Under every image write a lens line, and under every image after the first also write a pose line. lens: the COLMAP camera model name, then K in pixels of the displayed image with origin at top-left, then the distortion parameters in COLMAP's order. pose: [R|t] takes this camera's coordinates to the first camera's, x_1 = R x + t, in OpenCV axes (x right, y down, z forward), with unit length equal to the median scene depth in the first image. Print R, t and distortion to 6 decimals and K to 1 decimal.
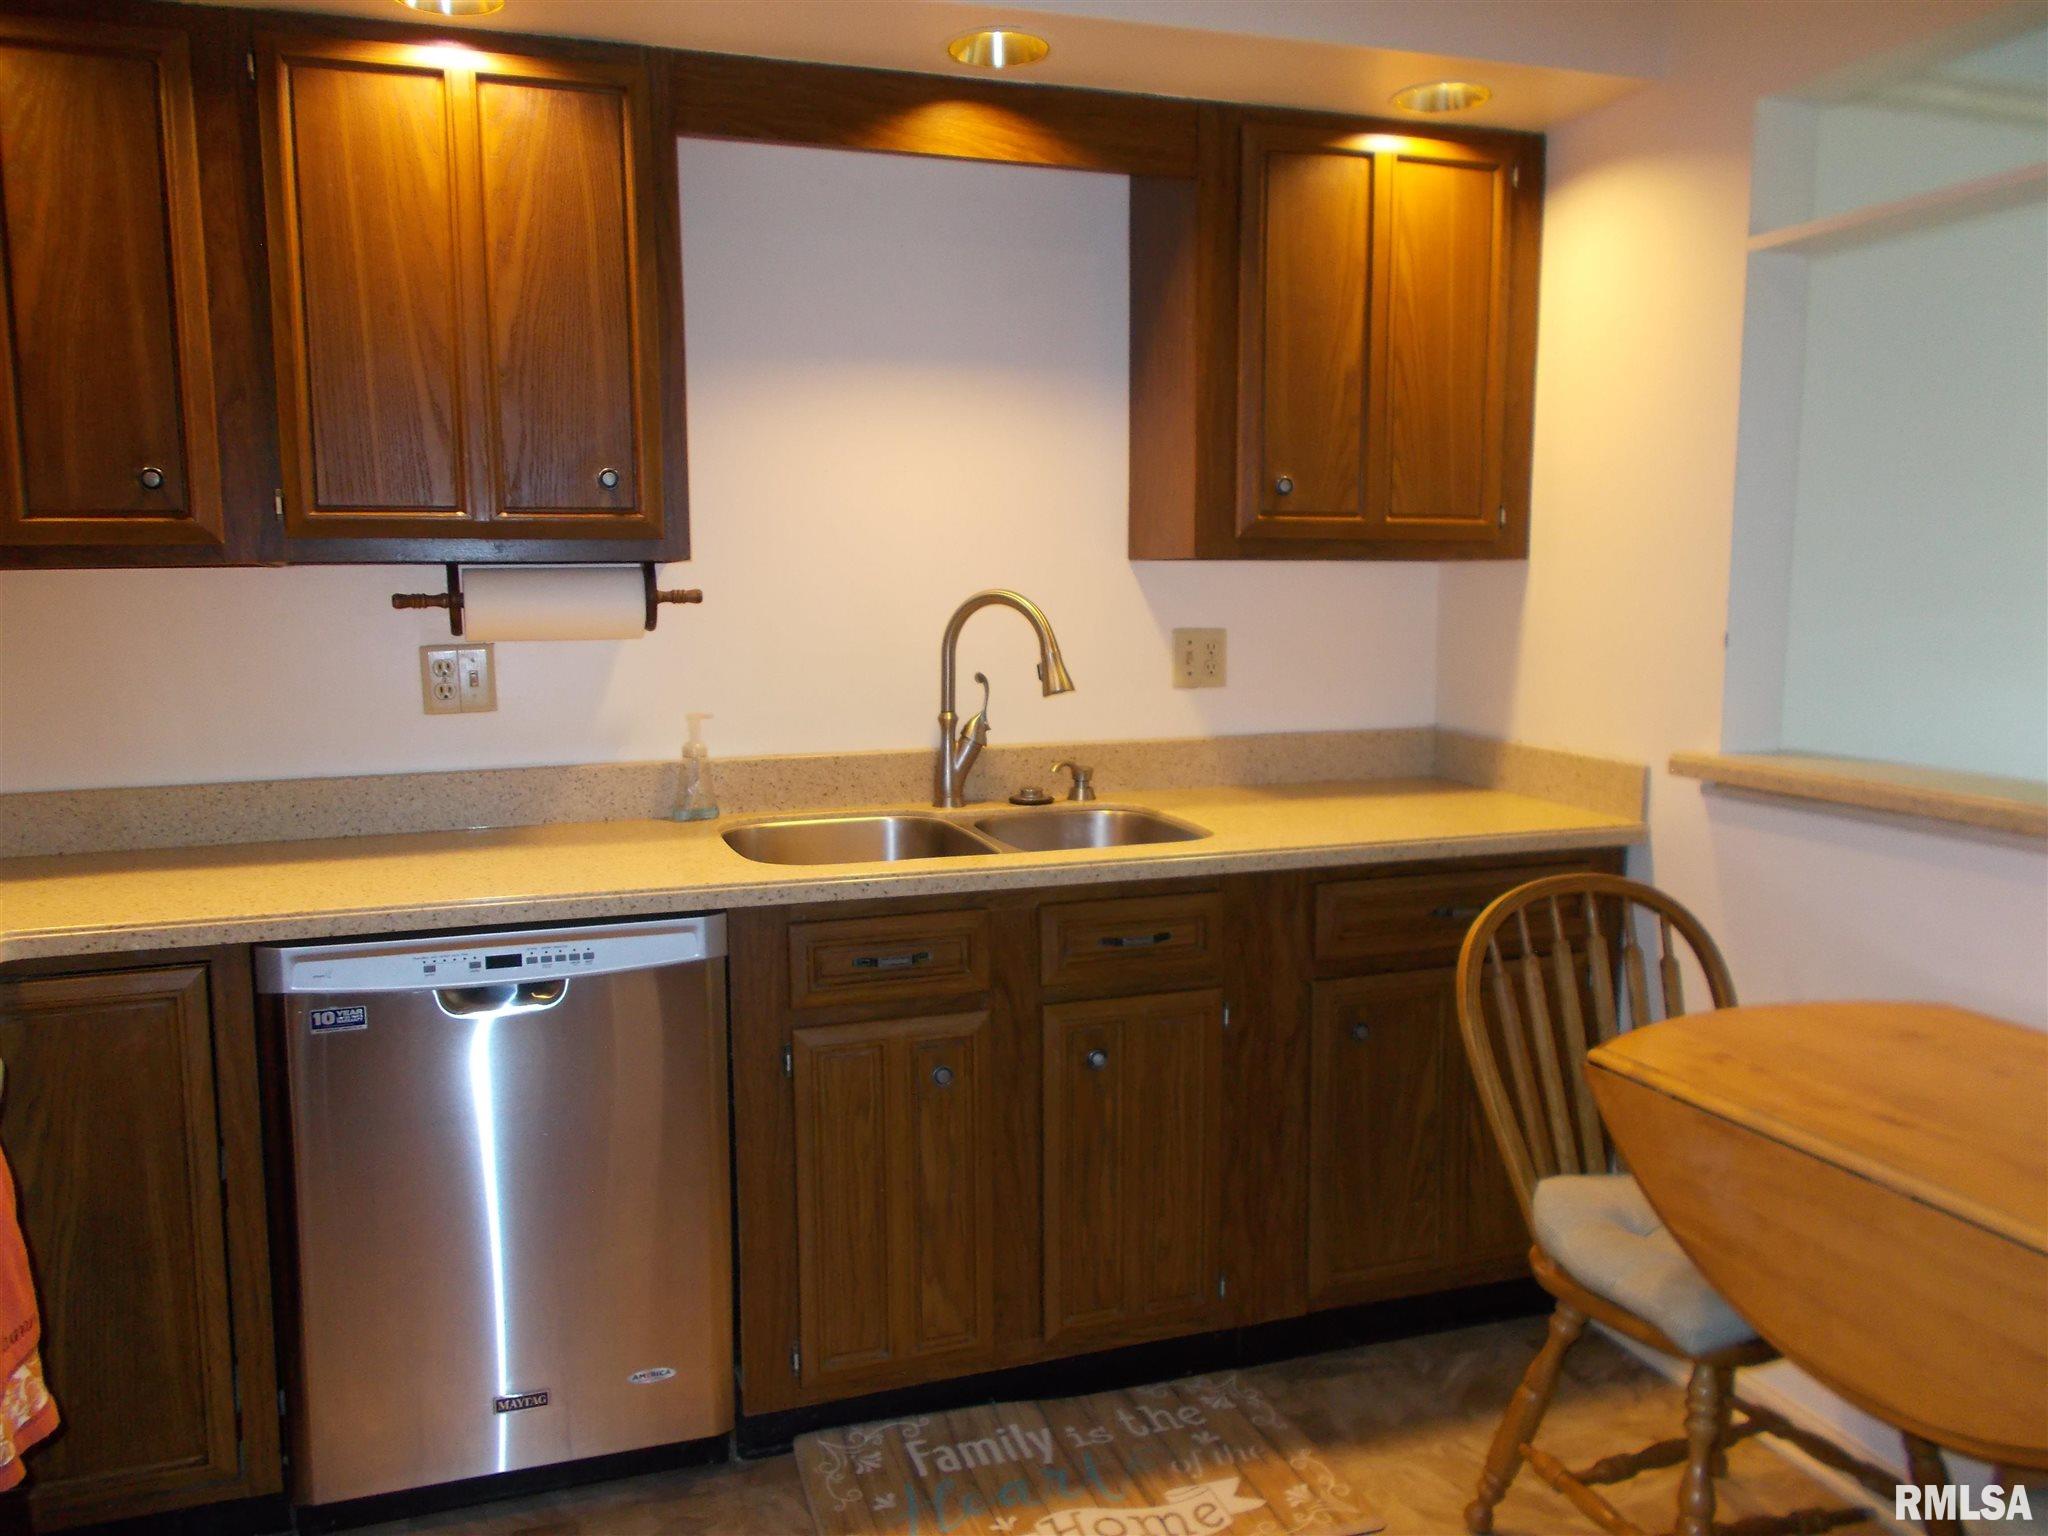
lens RADIAL K [[1569.5, 0, 1024.0], [0, 1569.5, 768.0], [0, 0, 1]] dist [0.011395, -0.000408]
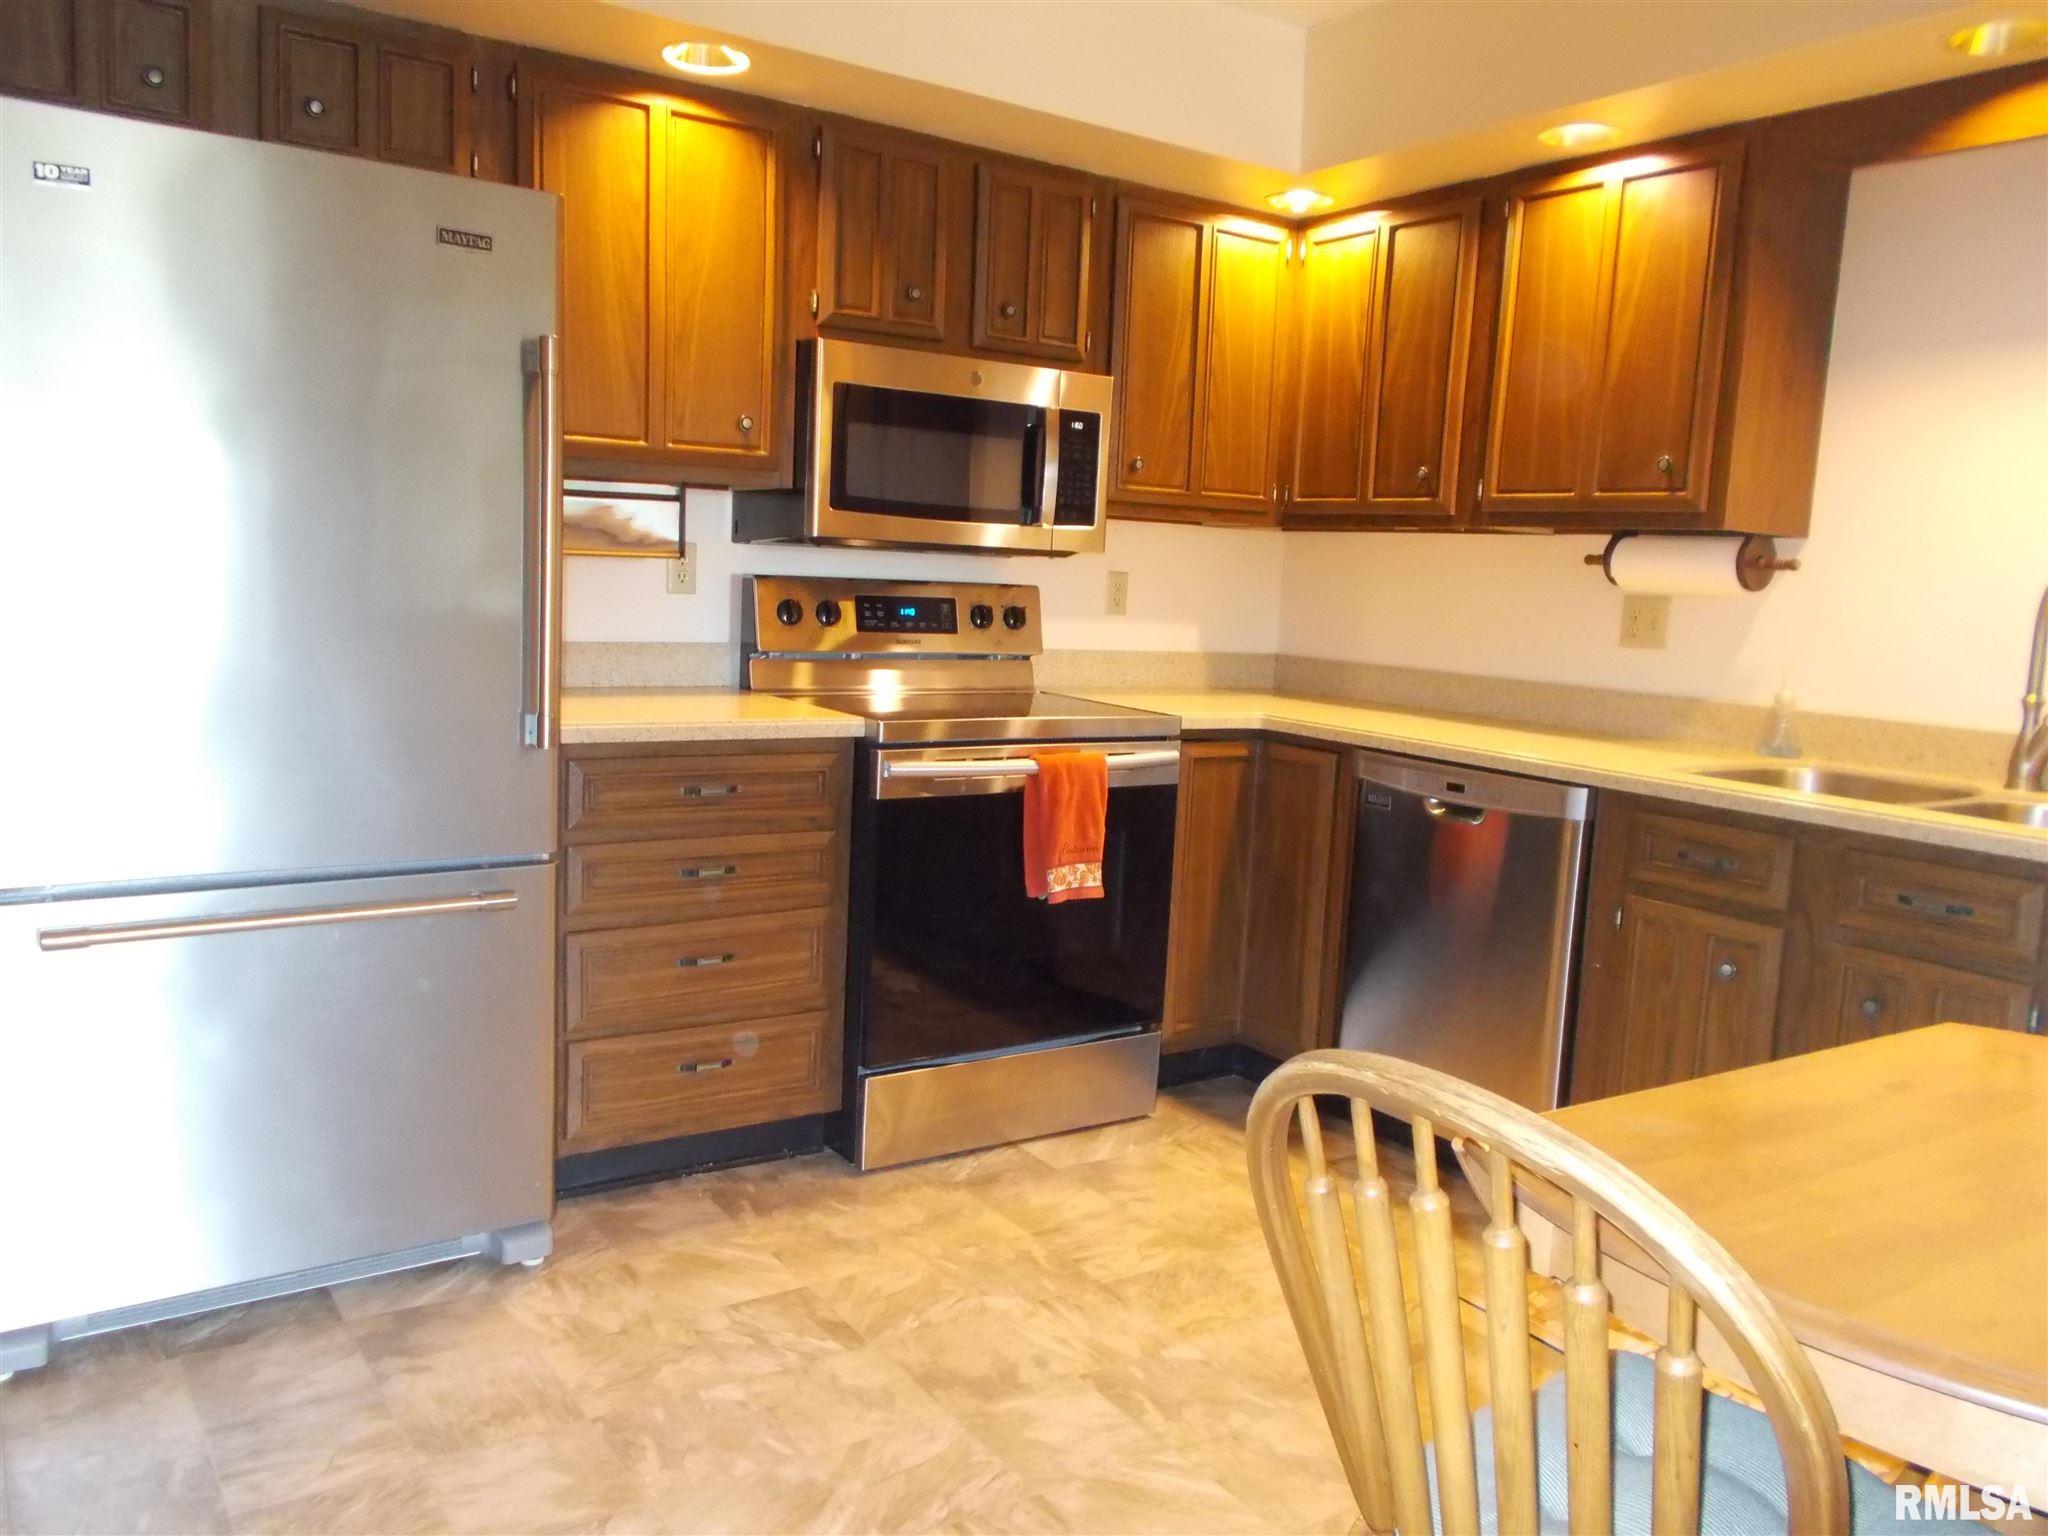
lens RADIAL K [[1569.5, 0, 1024.0], [0, 1569.5, 768.0], [0, 0, 1]] dist [0.011395, -0.000408]
pose [[0.273525, 0.145348, -0.950820, 0.890881], [-0.171813, 0.980002, 0.100383, 0.023184], [0.946395, 0.135906, 0.293028, 0.156093]]
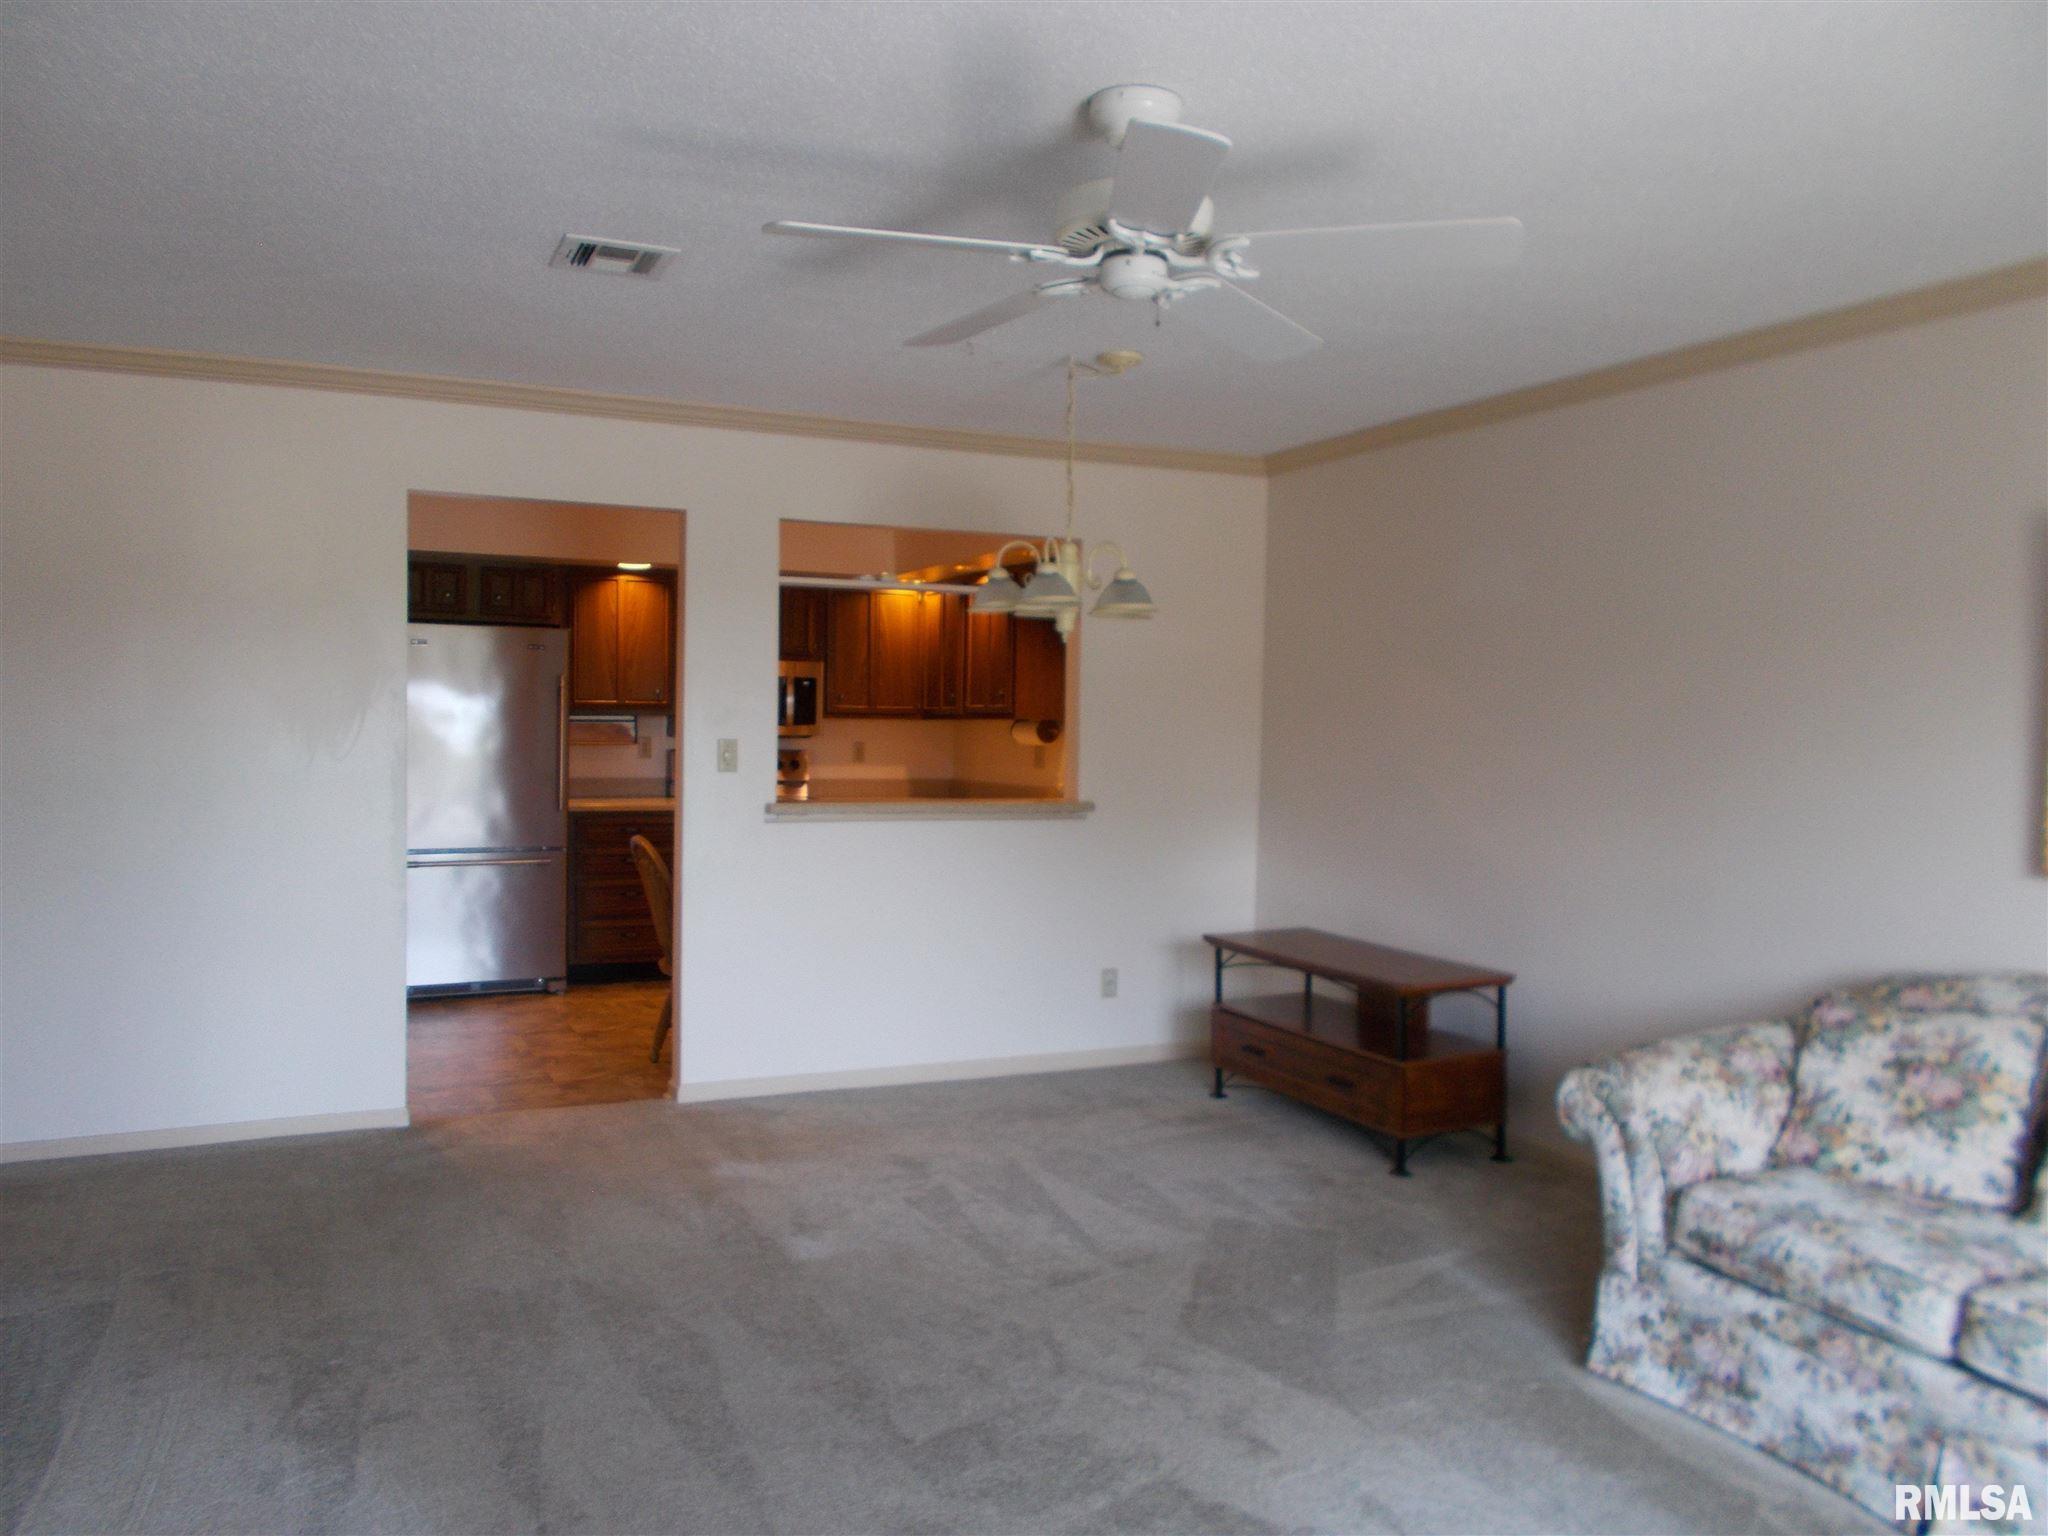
lens RADIAL K [[1569.5, 0, 1024.0], [0, 1569.5, 768.0], [0, 0, 1]] dist [0.011395, -0.000408]
pose [[0.094642, 0.031301, -0.995019, 3.207263], [-0.130394, 0.991284, 0.018781, -0.105707], [0.986935, 0.127967, 0.097898, 0.810209]]
